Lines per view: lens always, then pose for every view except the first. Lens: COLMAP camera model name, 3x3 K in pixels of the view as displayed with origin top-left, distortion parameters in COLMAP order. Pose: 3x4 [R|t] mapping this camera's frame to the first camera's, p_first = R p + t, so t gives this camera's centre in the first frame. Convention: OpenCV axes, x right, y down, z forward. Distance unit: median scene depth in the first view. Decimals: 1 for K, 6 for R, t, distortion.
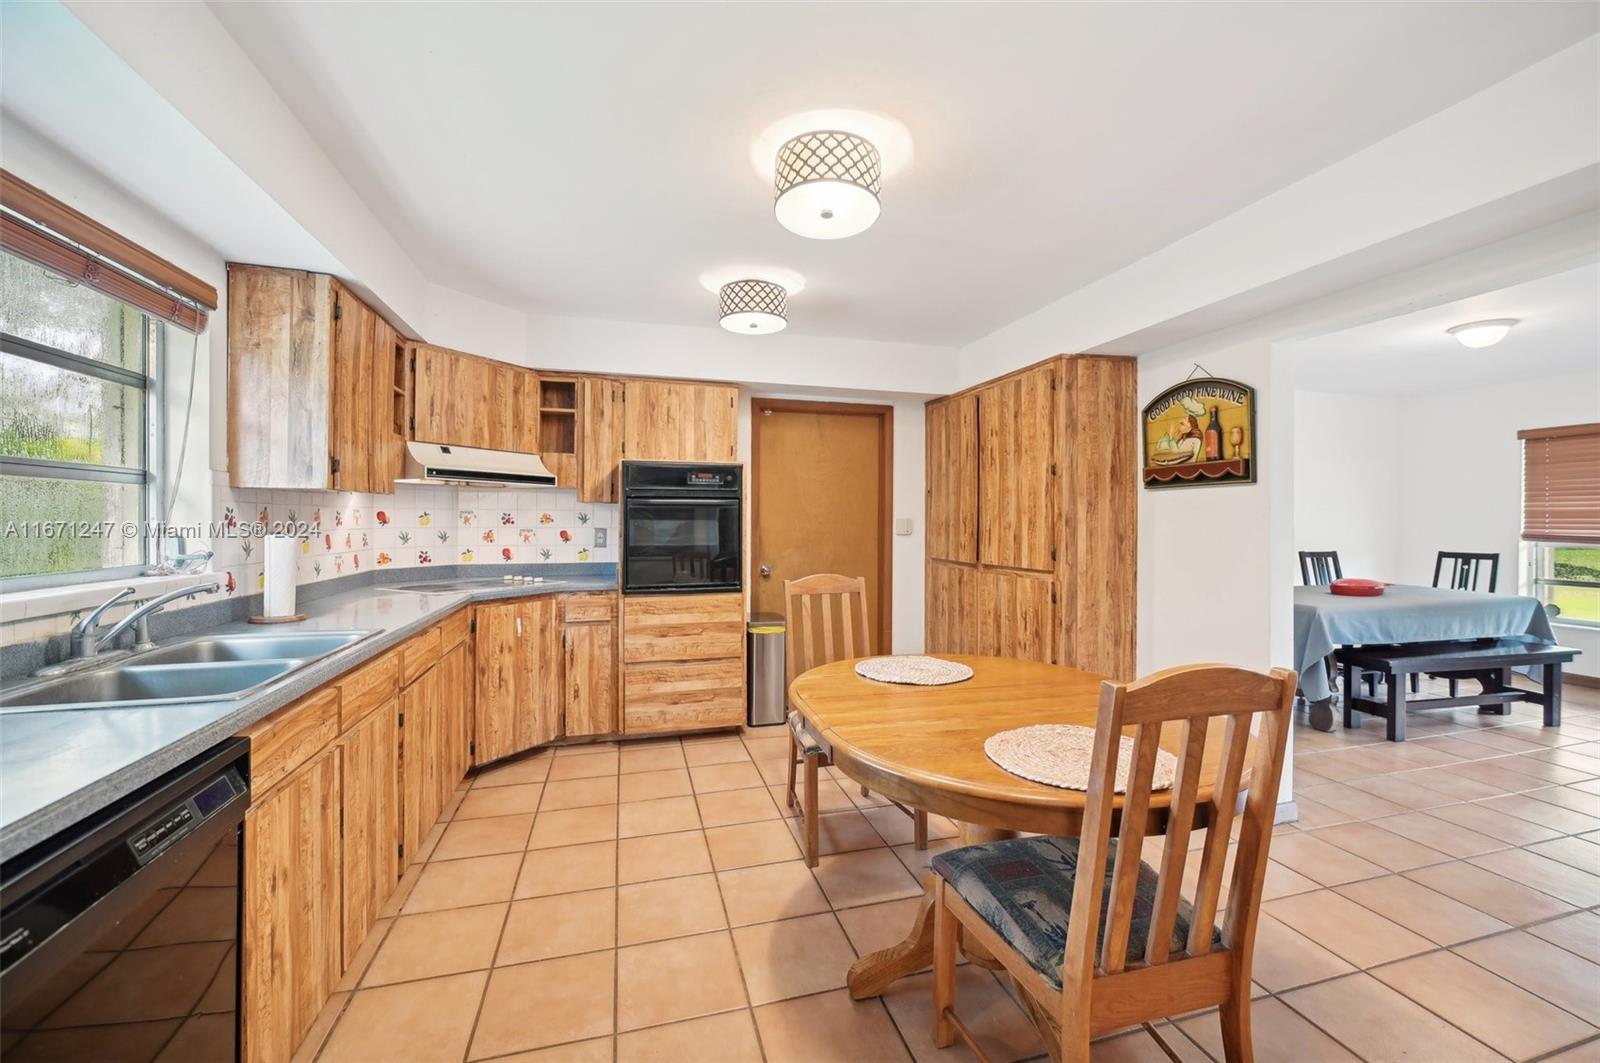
lens RADIAL K [[651.8, 0, 805.0], [0, 651.8, 519.4], [0, 0, 1]] dist [-0.003458, -0.001185]
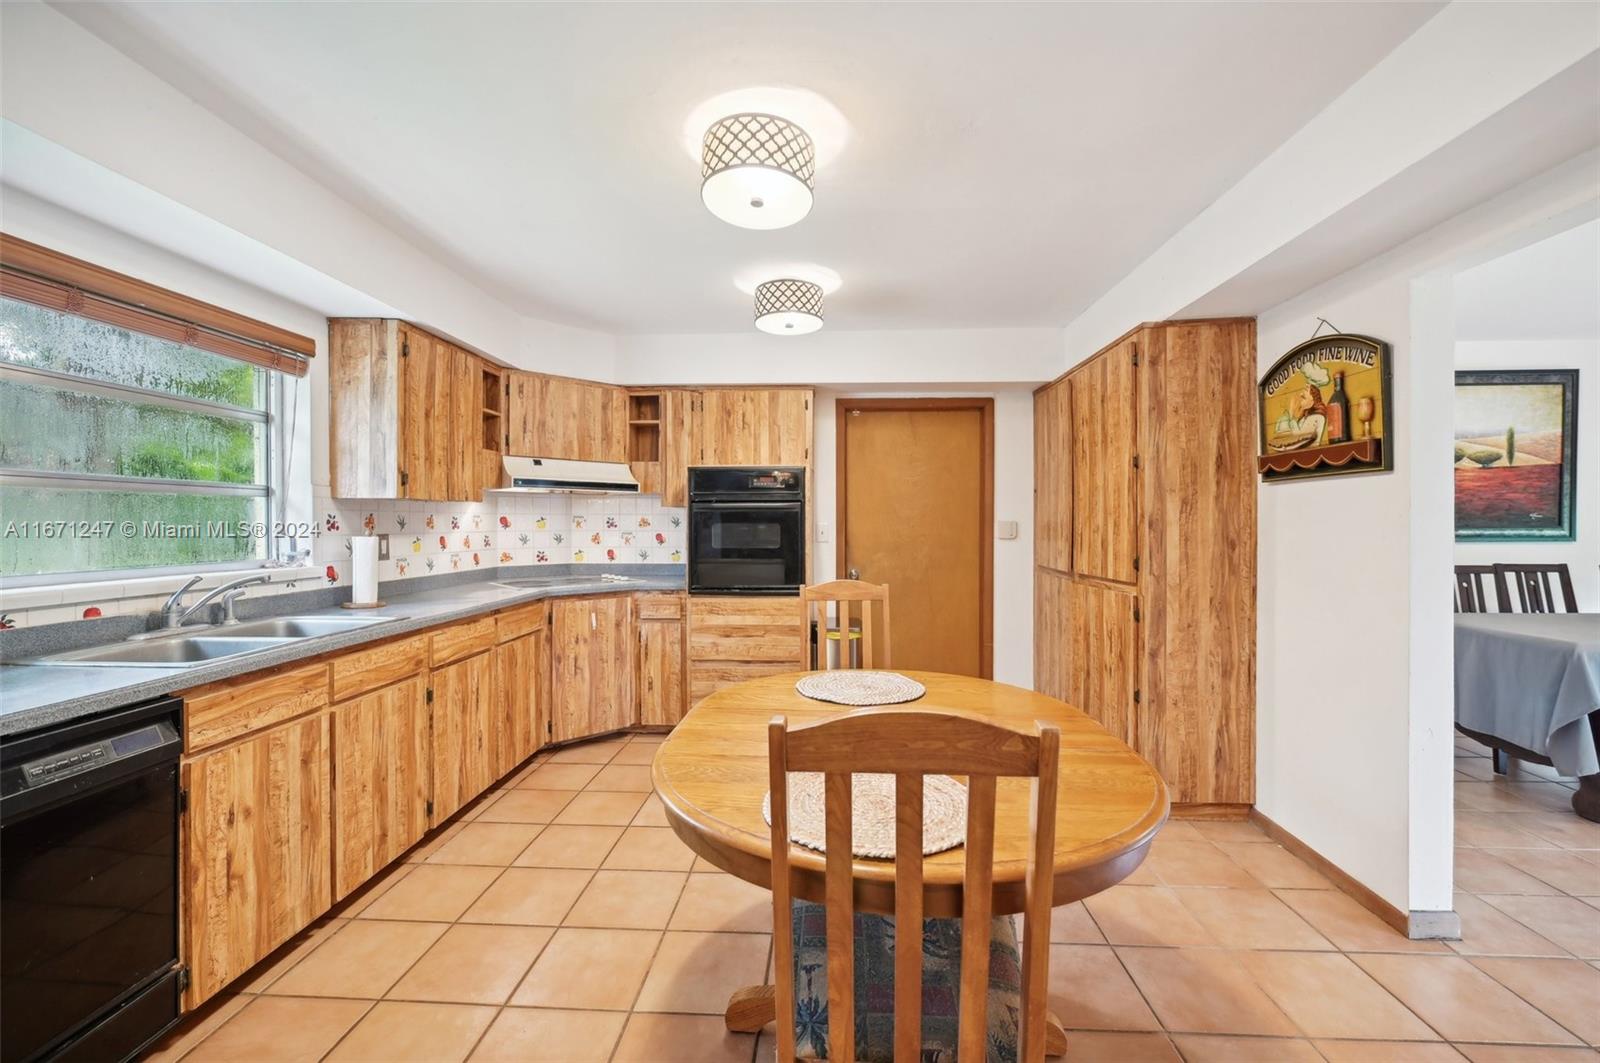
lens RADIAL K [[651.8, 0, 804.5], [0, 651.8, 522.6], [0, 0, 1]] dist [-0.003458, -0.001185]
pose [[0.946580, -0.003050, -0.322454, 0.249648], [0.003199, 0.999995, -0.000068, 0.000159], [0.322453, -0.000967, 0.946585, 0.072312]]
